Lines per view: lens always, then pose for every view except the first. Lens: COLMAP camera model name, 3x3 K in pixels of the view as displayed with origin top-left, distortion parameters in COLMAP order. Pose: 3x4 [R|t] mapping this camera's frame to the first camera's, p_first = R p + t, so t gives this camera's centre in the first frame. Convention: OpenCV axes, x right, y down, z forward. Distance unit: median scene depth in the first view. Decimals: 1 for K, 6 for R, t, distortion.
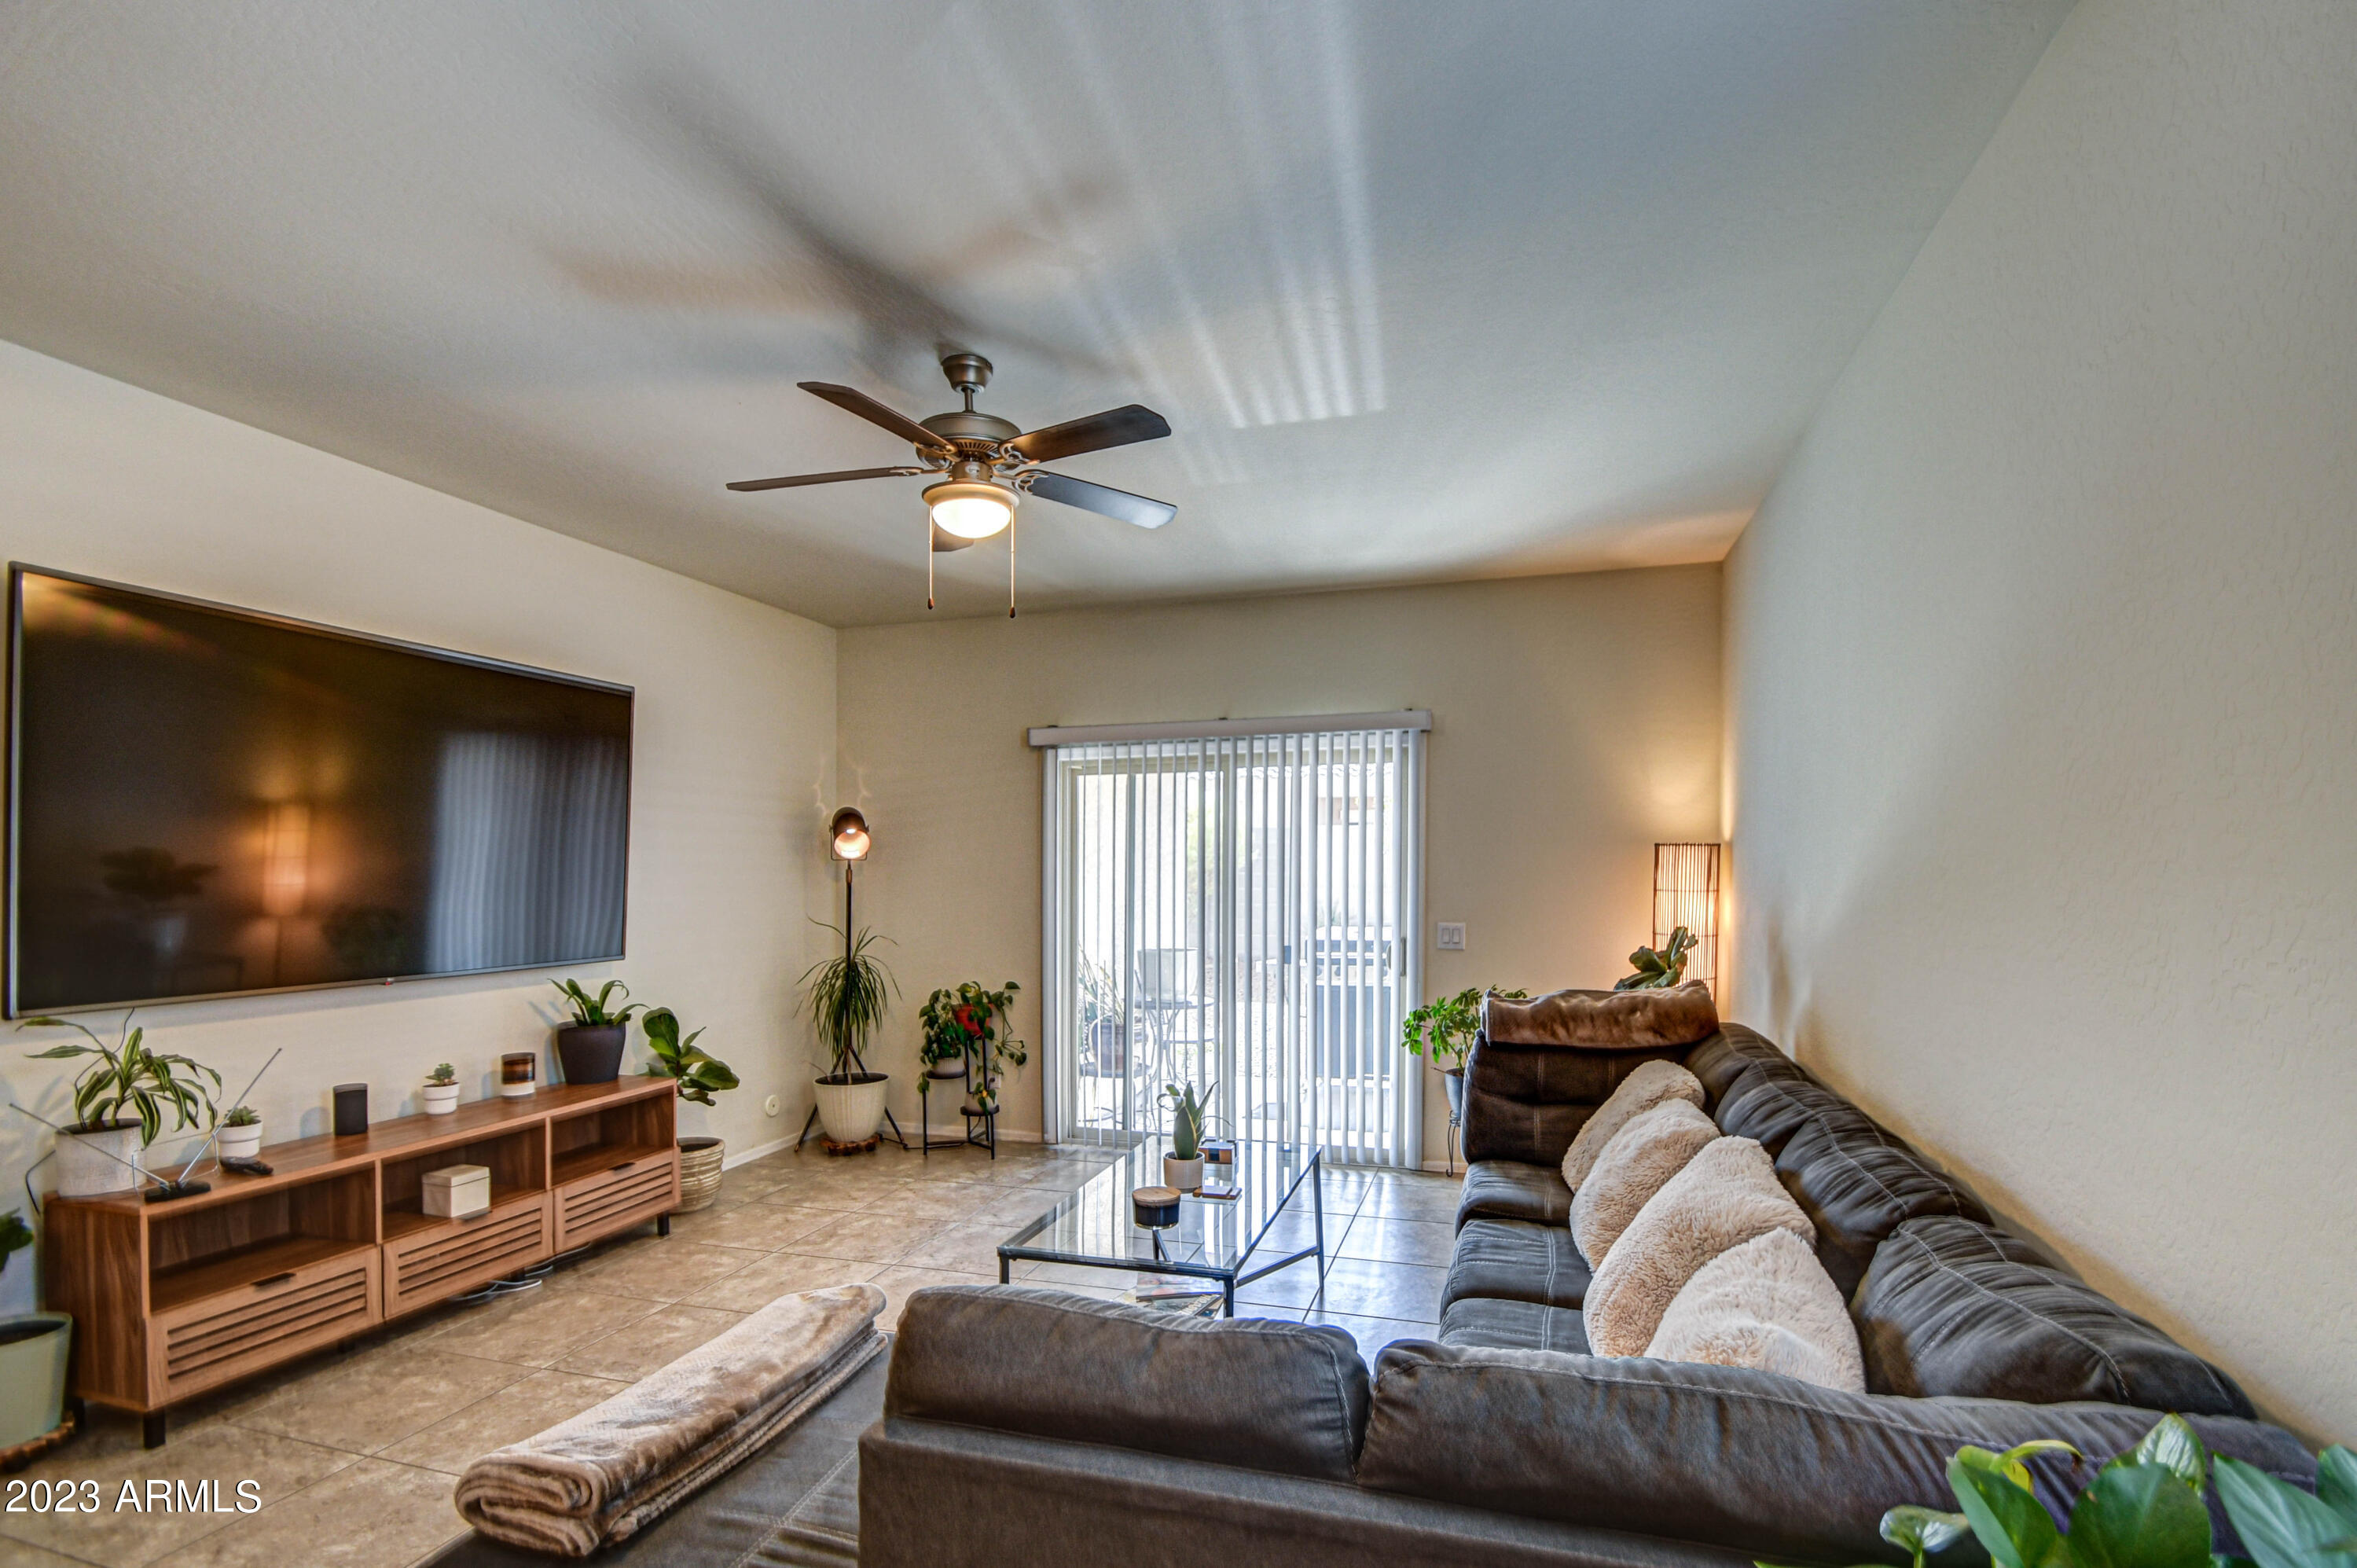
lens RADIAL K [[1111.2, 0, 1169.5], [0, 1111.2, 867.8], [0, 0, 1]] dist [-0.001277, -0.000120]
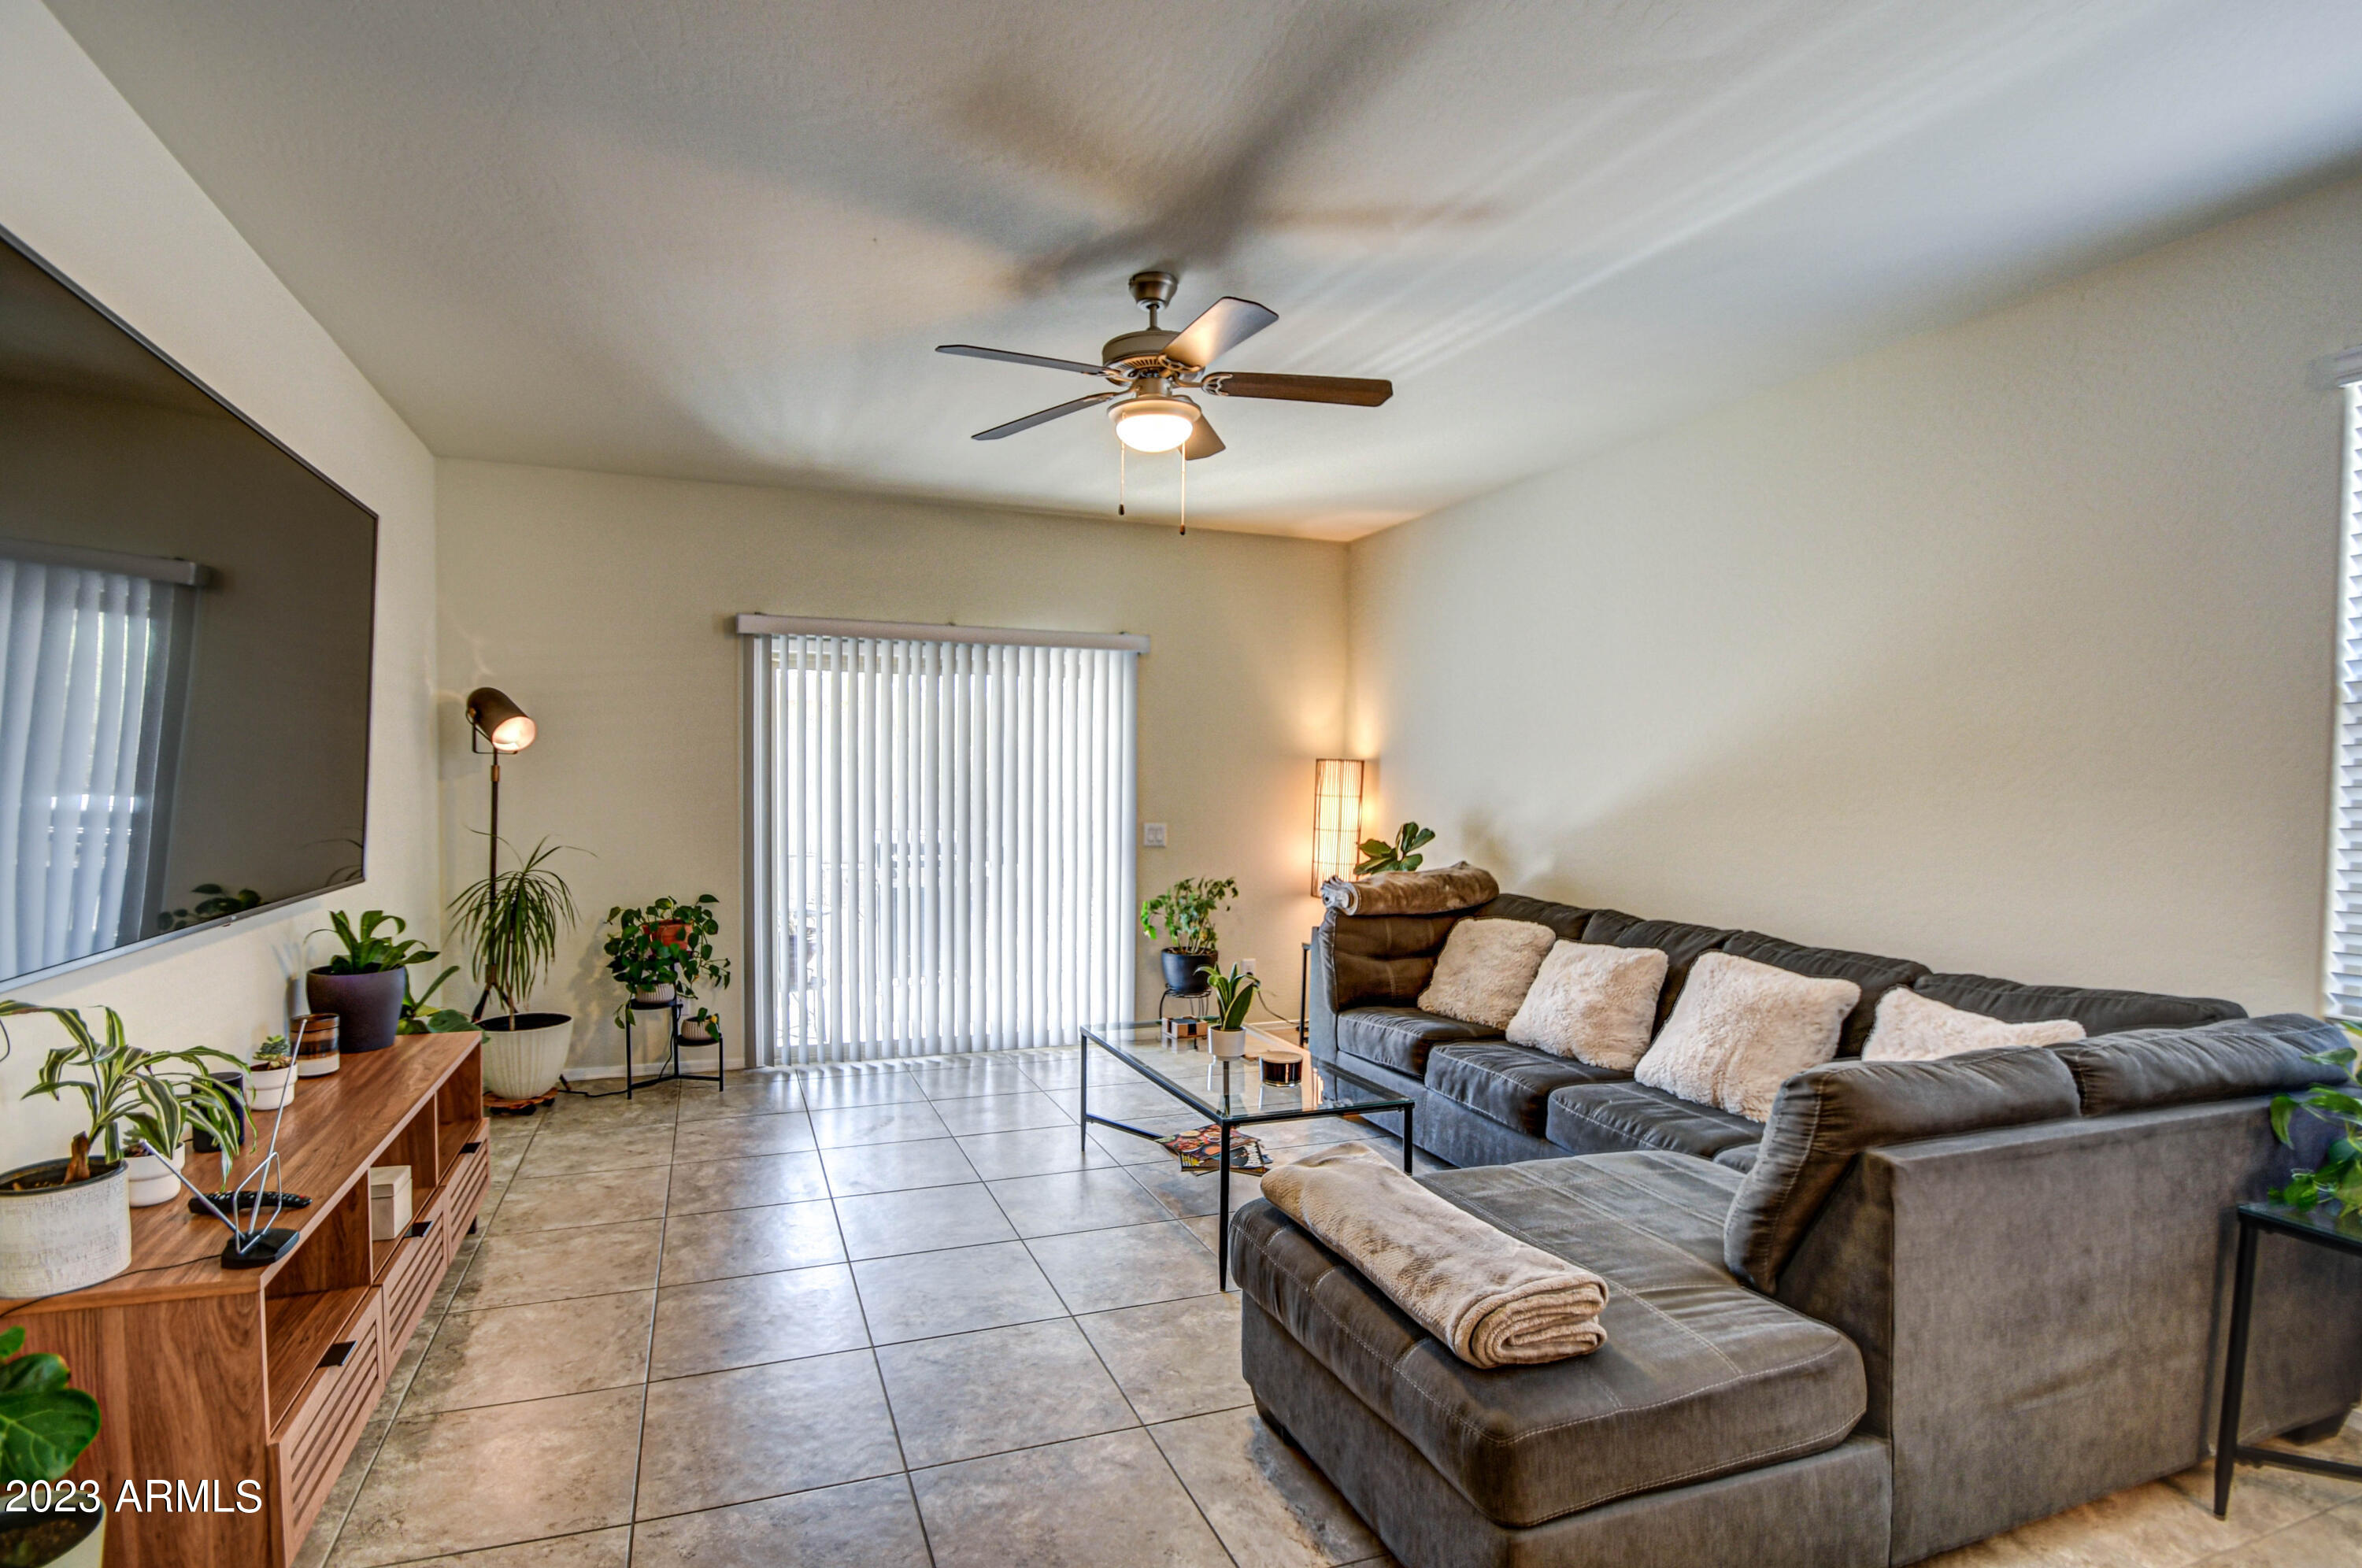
lens RADIAL K [[1054.7, 0, 1198.6], [0, 1054.7, 781.8], [0, 0, 1]] dist [0.014578, -0.019204]
pose [[0.812586, 0.013350, 0.582688, -0.340504], [-0.016267, 0.999868, -0.000223, 0.006551], [-0.582614, -0.009297, 0.812696, 0.079752]]
